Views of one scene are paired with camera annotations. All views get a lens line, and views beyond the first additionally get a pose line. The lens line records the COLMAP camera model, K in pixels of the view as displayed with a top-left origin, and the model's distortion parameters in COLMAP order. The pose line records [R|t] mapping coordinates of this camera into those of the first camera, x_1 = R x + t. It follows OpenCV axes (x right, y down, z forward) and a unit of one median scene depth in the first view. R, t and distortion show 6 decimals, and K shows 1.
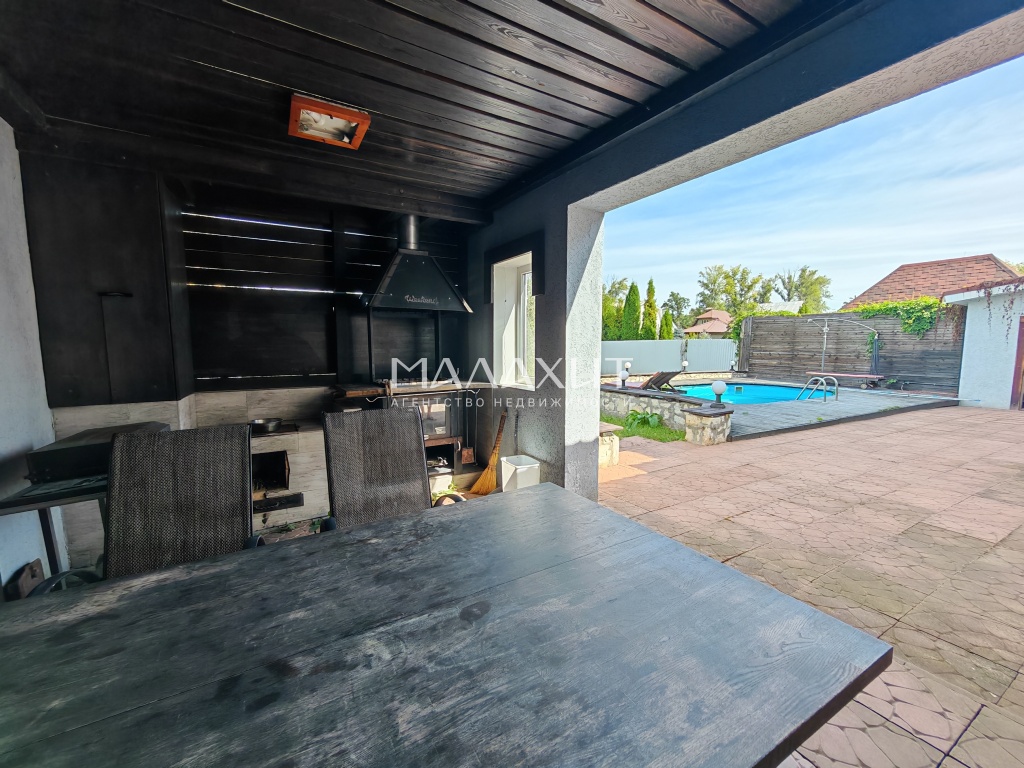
lens RADIAL K [[418.4, 0, 515.9], [0, 418.4, 383.5], [0, 0, 1]] dist [-0.000262, 0.000041]
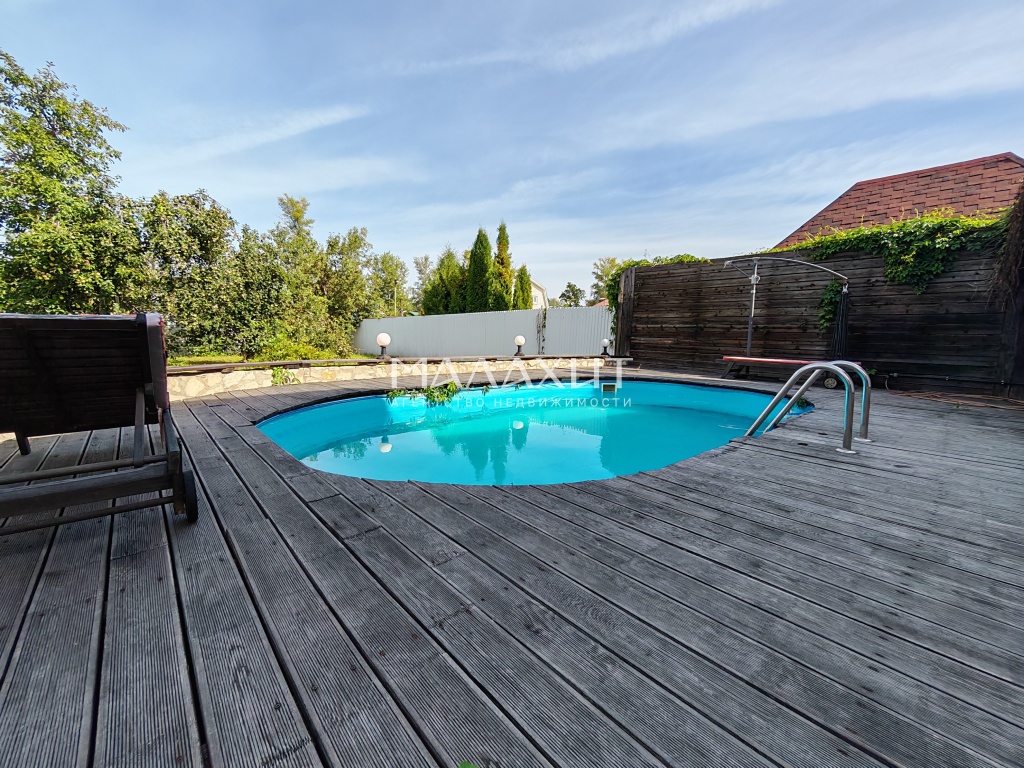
lens RADIAL K [[418.4, 0, 507.8], [0, 418.4, 384.7], [0, 0, 1]] dist [-0.000262, 0.000041]
pose [[0.978876, -0.010475, 0.204188, 0.249053], [0.004936, 0.999606, 0.027617, -0.004928], [-0.204397, -0.026025, 0.978542, 0.424176]]
